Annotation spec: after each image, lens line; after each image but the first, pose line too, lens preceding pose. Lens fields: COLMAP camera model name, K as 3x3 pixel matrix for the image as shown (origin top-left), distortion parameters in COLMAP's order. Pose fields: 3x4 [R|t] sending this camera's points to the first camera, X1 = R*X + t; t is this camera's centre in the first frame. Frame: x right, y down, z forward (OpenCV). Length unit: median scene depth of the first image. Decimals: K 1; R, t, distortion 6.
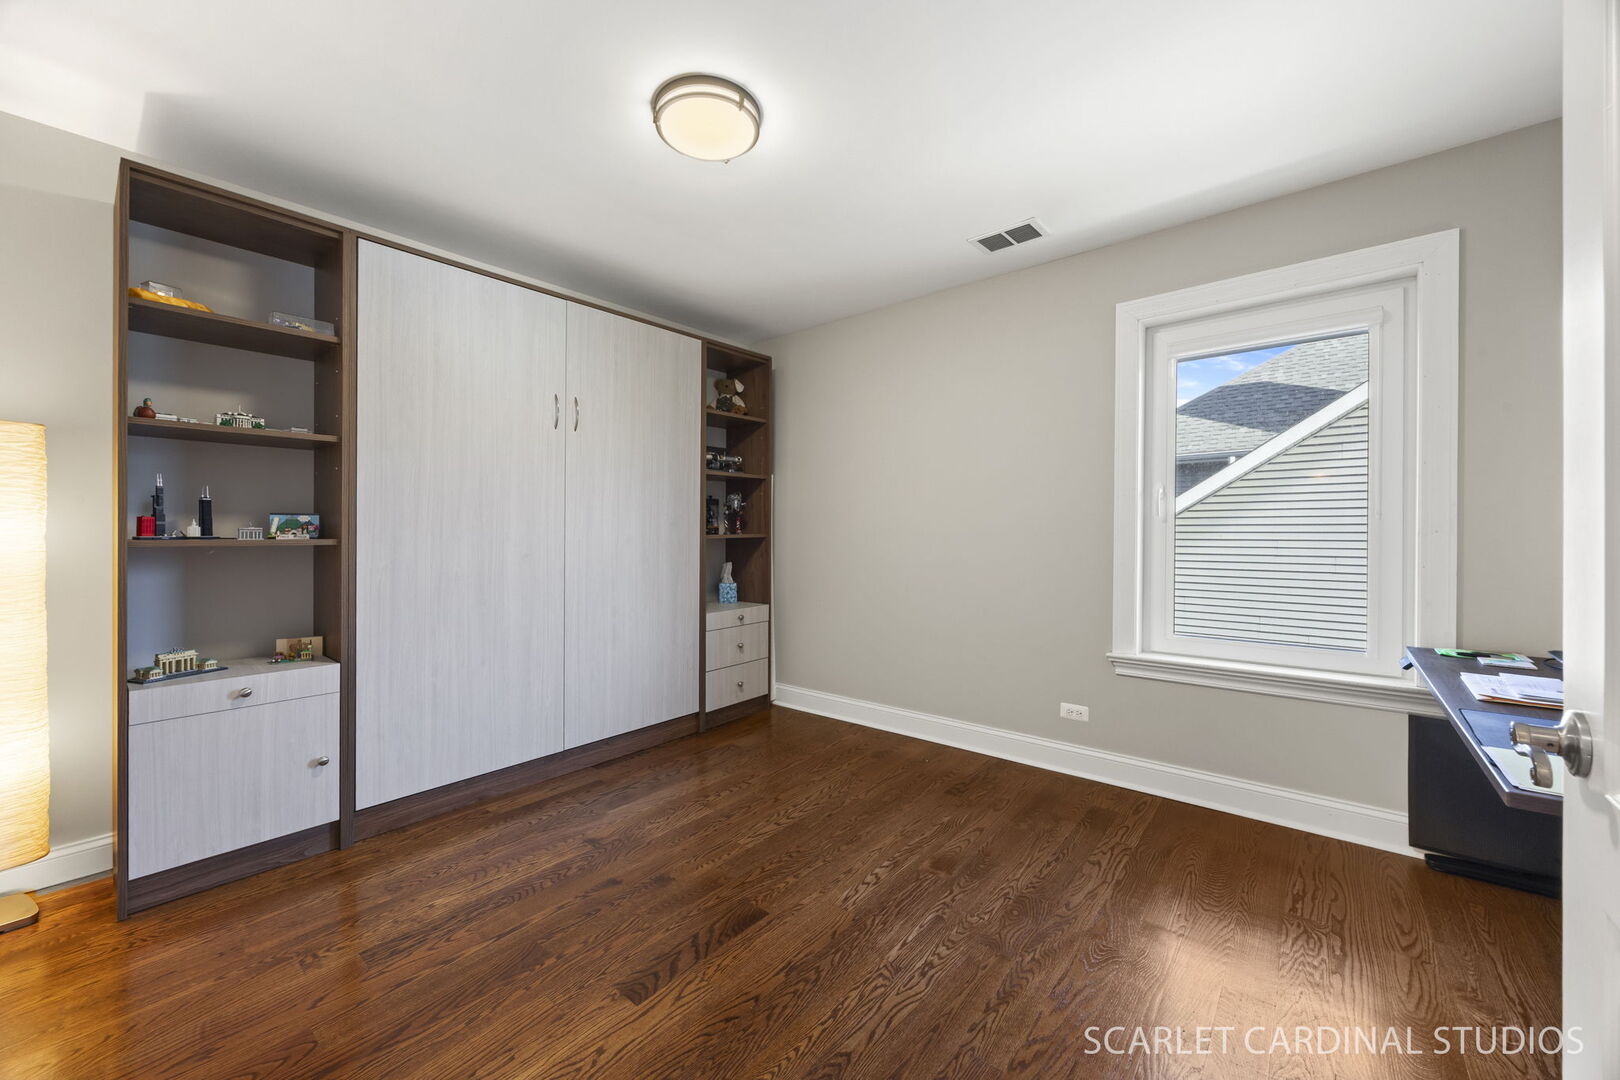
lens RADIAL K [[619.2, 0, 808.9], [0, 619.2, 539.6], [0, 0, 1]] dist [-0.002209, 0.000141]
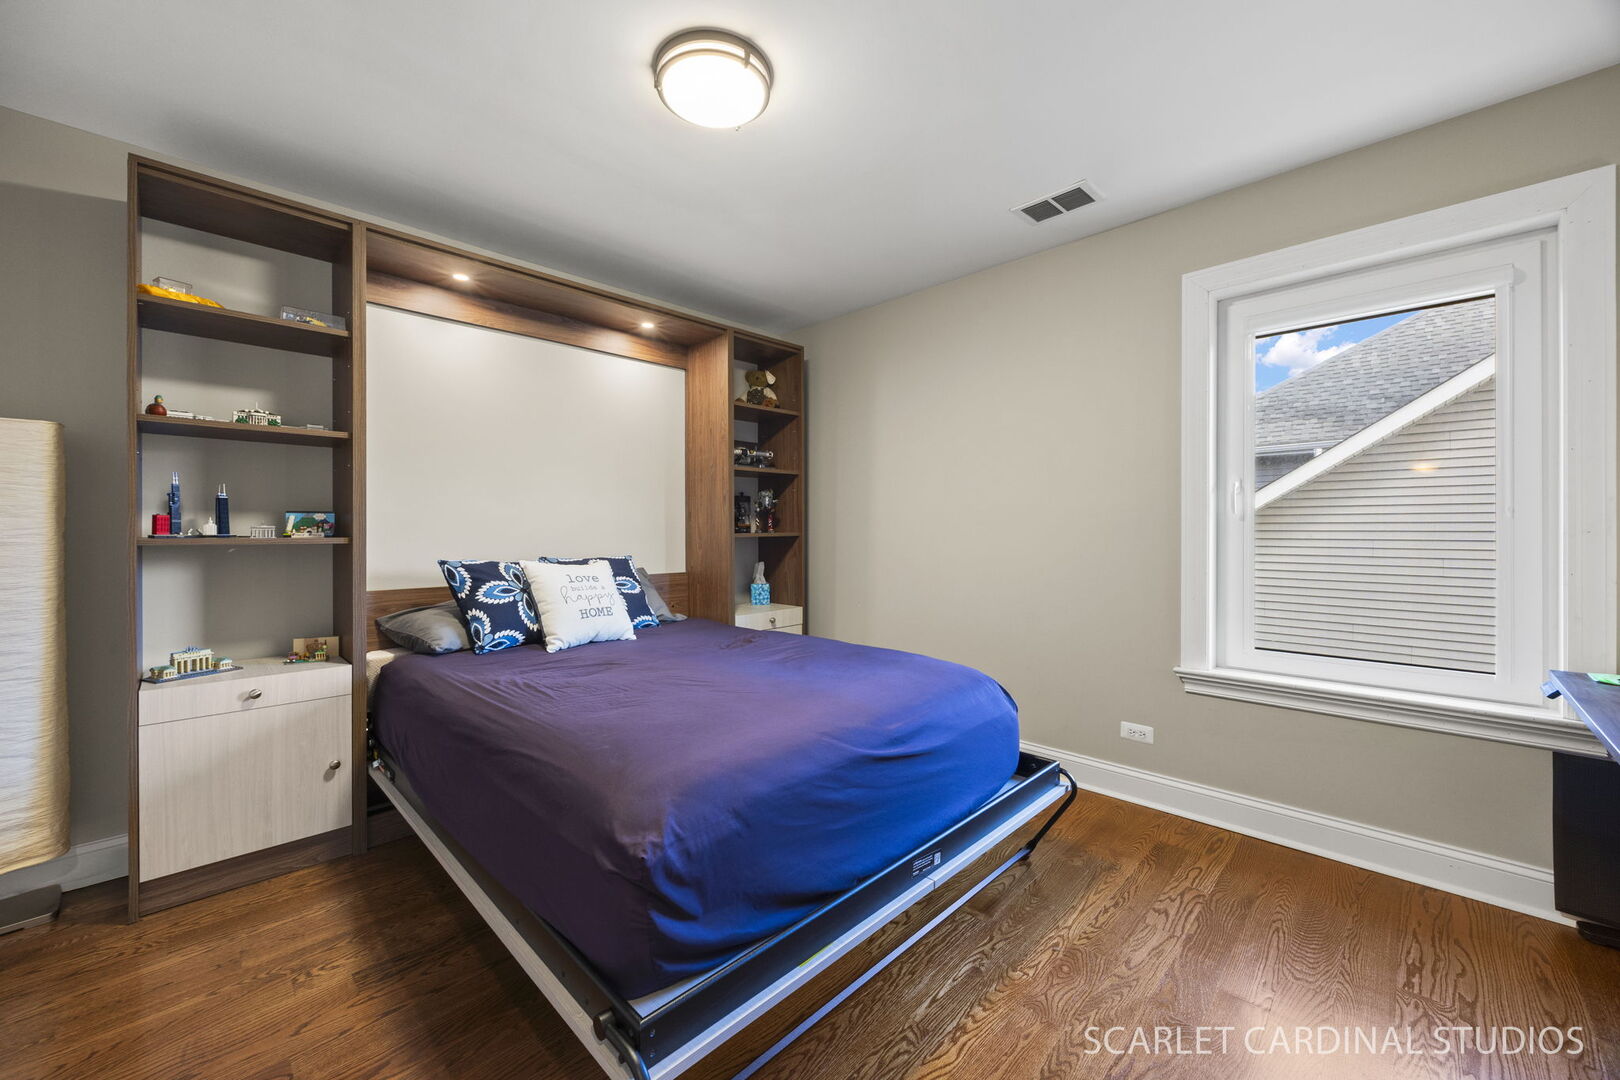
lens RADIAL K [[619.2, 0, 811.1], [0, 619.2, 527.7], [0, 0, 1]] dist [-0.002209, 0.000141]
pose [[0.996428, 0.001228, -0.084436, 0.048064], [-0.002525, 0.999881, -0.015251, -0.003649], [0.084407, 0.015410, 0.996312, 0.089832]]
